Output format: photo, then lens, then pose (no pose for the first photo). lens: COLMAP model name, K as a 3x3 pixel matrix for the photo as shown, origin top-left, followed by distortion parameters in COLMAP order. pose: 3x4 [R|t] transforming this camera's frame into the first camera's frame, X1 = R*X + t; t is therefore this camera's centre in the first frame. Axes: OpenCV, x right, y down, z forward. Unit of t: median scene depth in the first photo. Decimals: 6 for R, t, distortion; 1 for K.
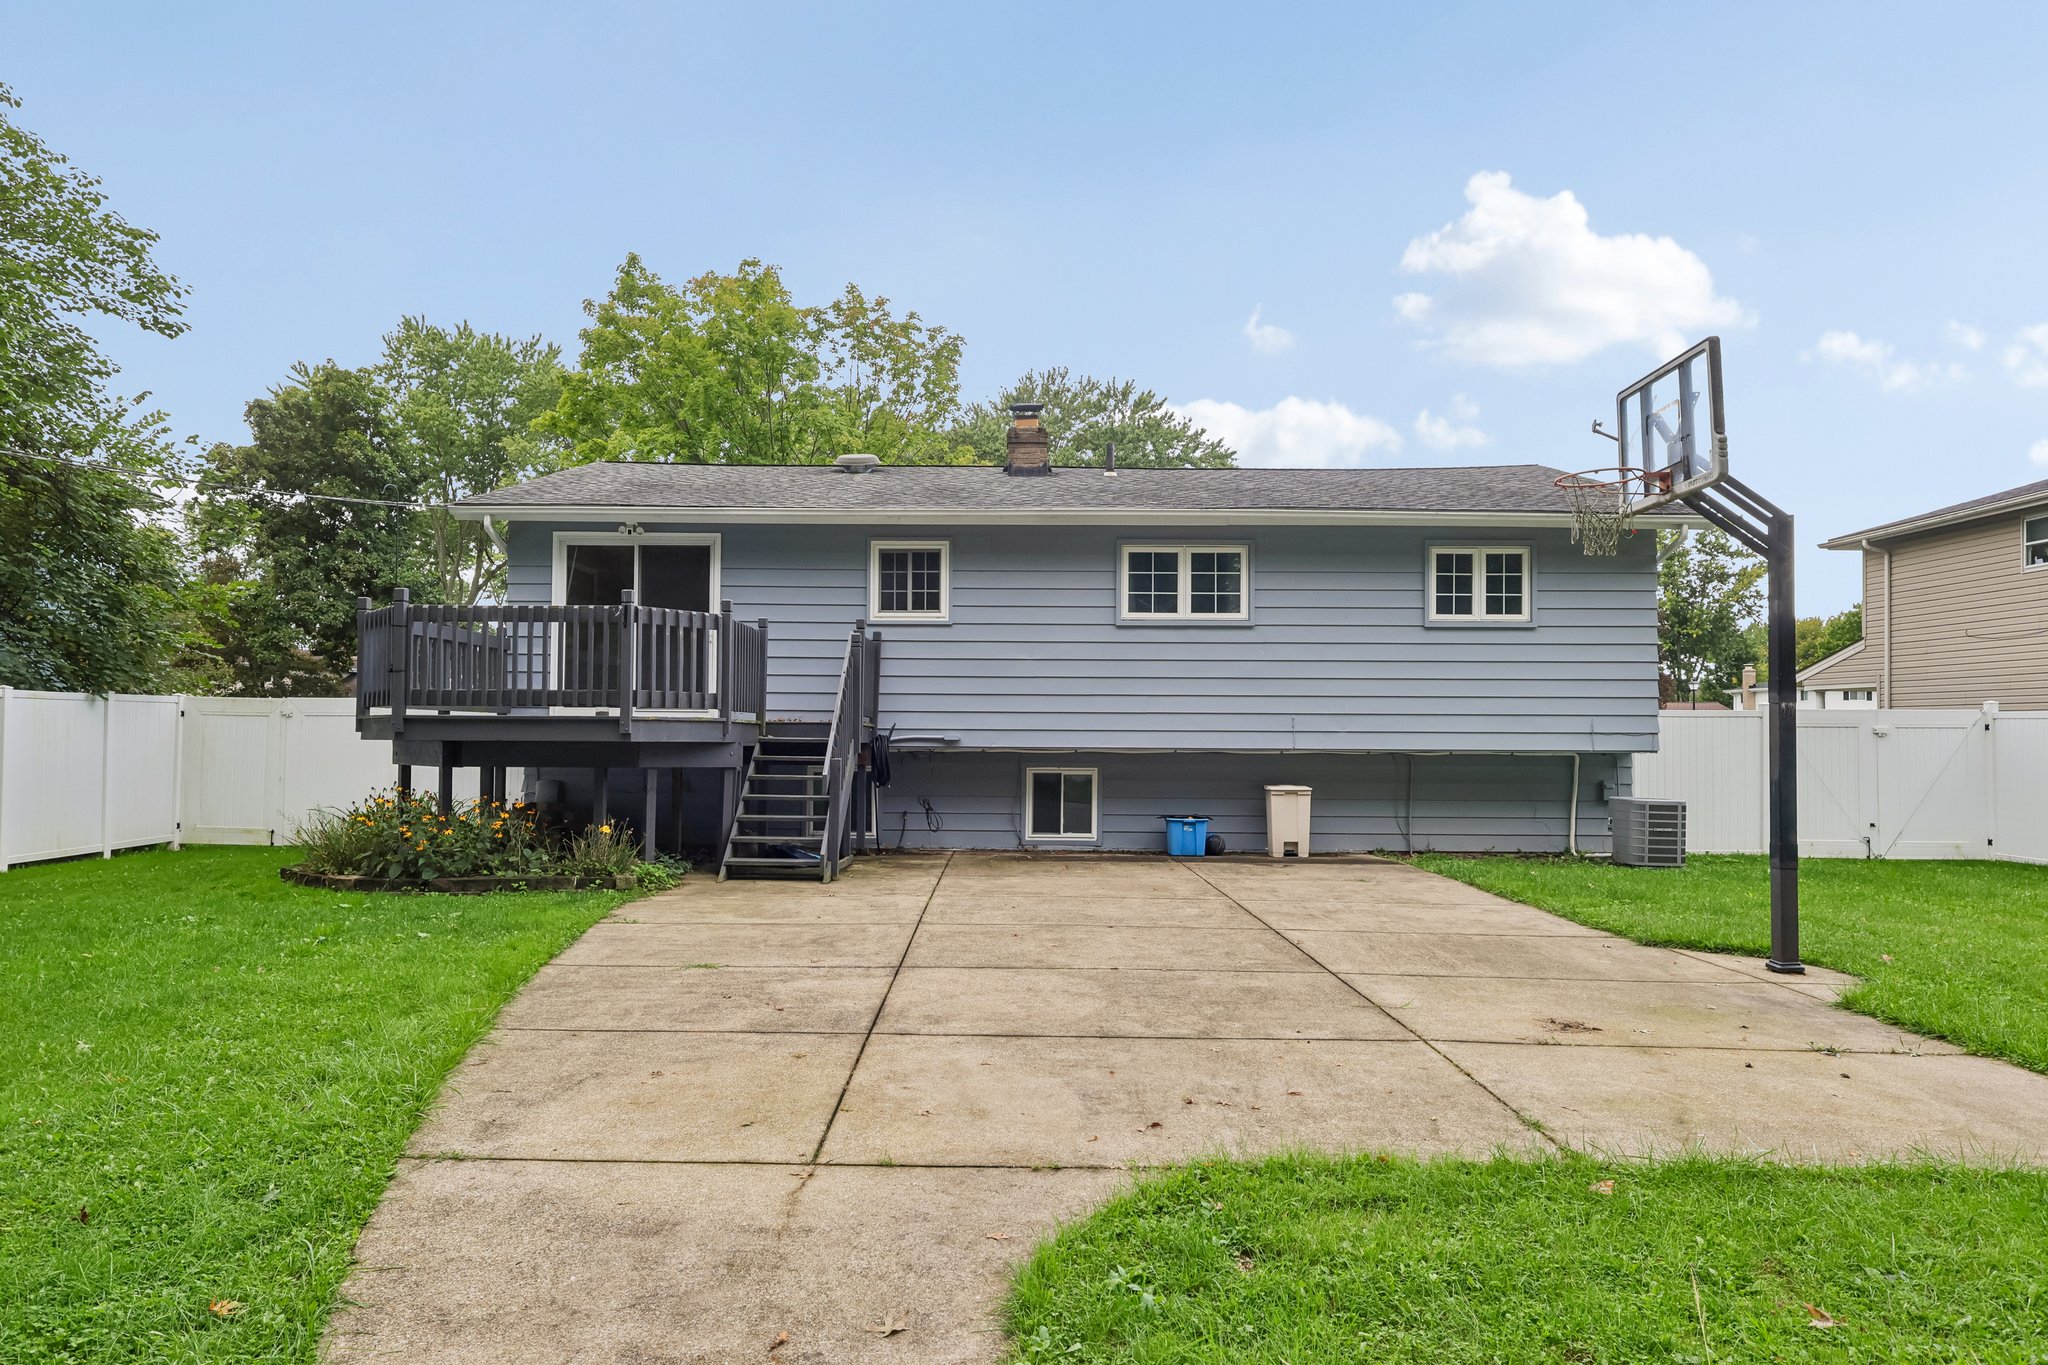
lens RADIAL K [[1215.6, 0, 1024.0], [0, 1215.6, 682.5], [0, 0, 1]] dist [-0.003357, -0.001447]
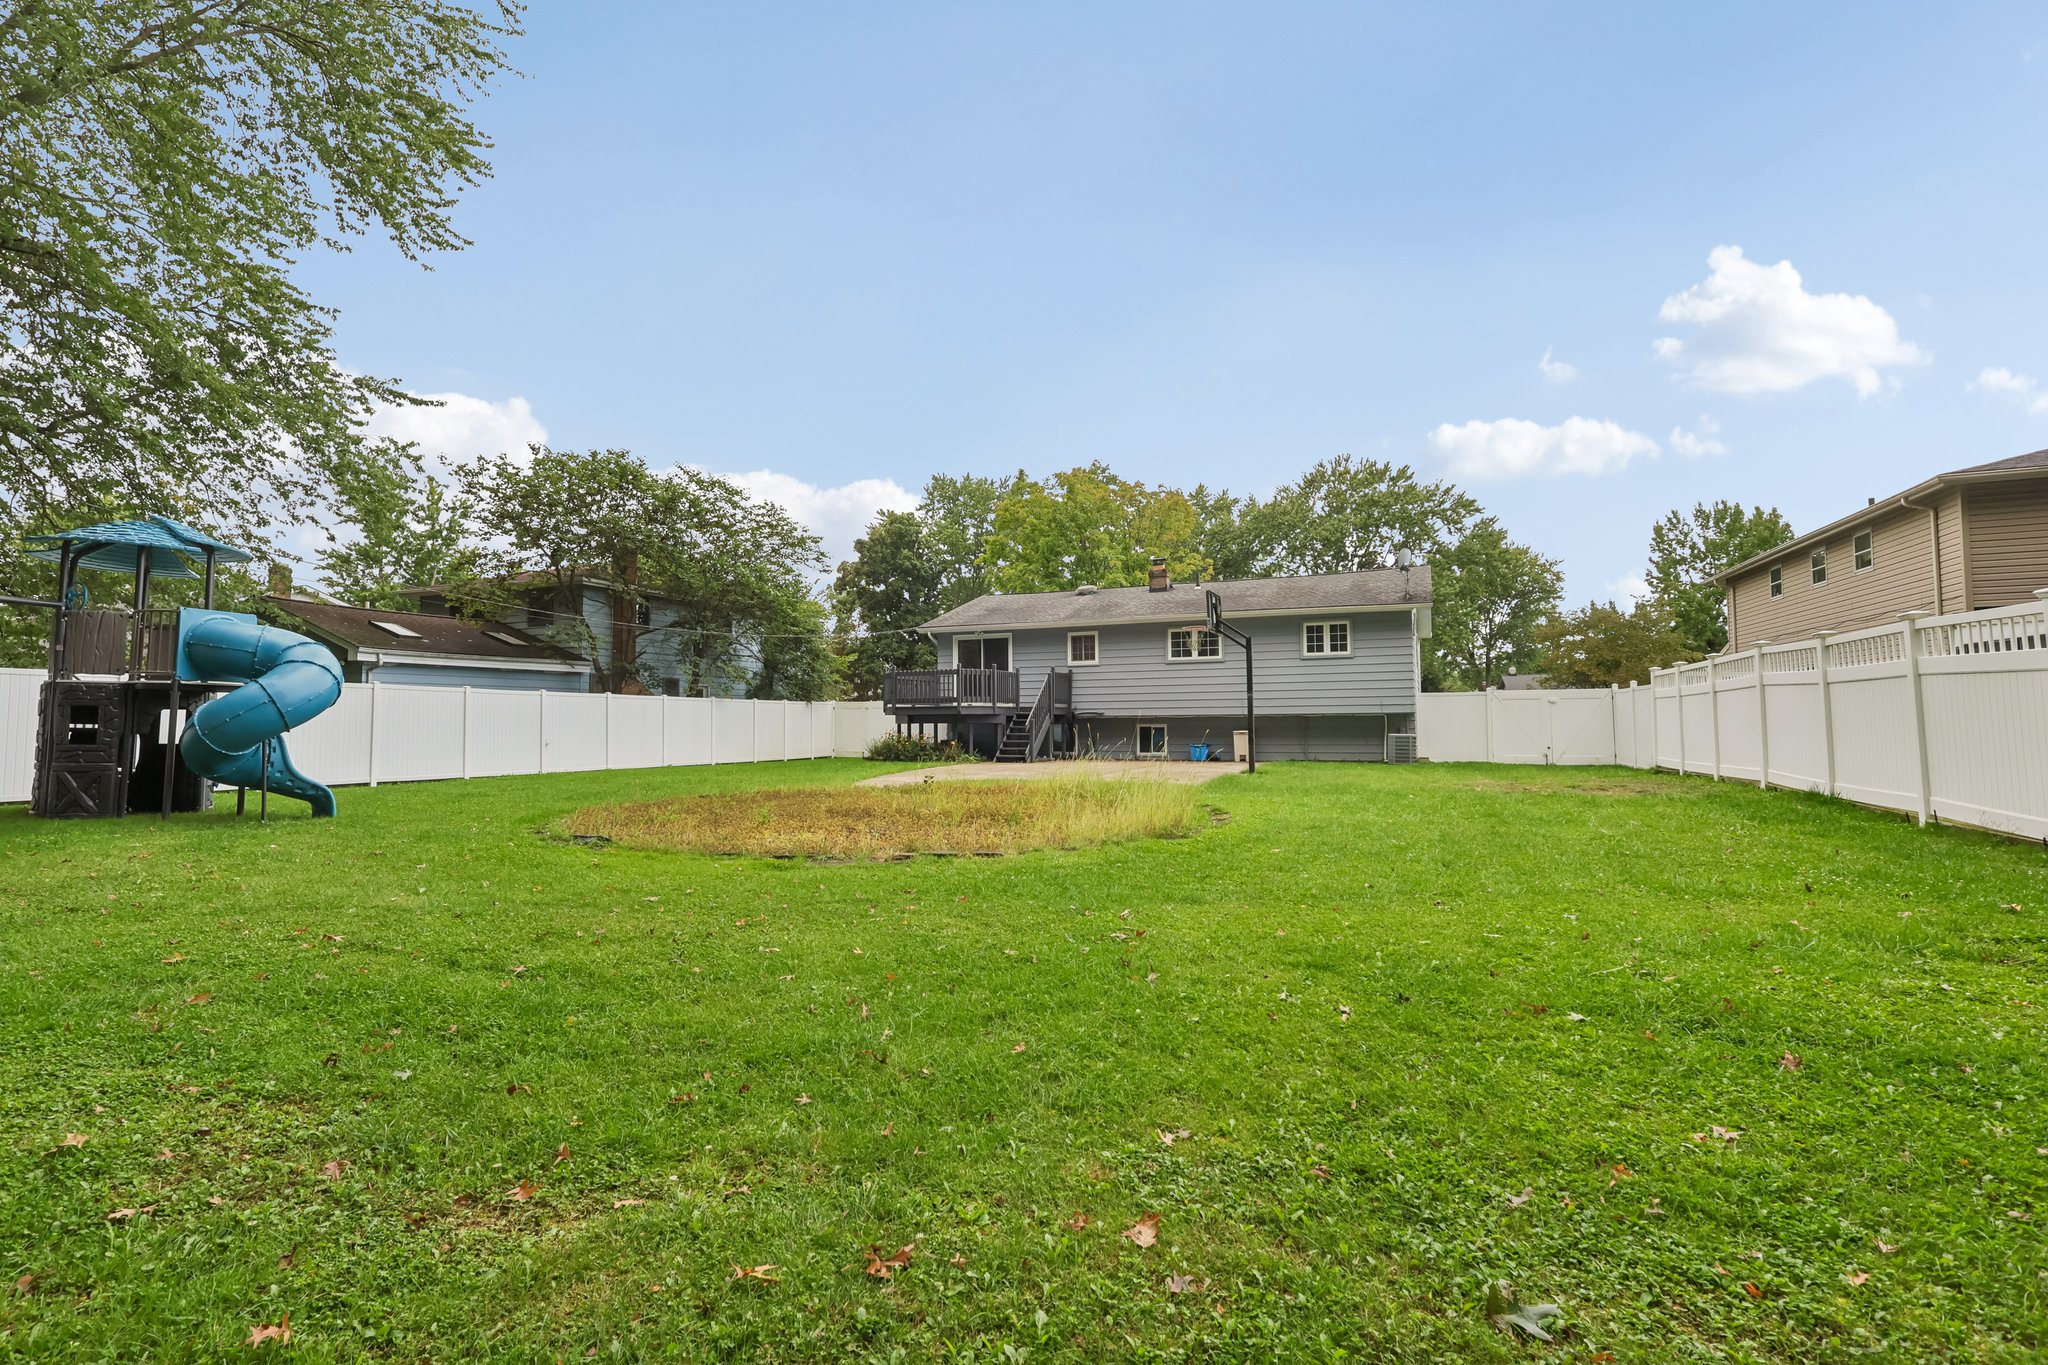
lens RADIAL K [[947.4, 0, 1024.0], [0, 947.4, 682.5], [0, 0, 1]] dist [-0.000484, -0.000271]
pose [[0.920088, -0.029926, -0.390567, 0.538606], [0.031381, 0.999504, -0.002659, -0.013483], [0.390453, -0.009810, 0.920571, -0.803019]]
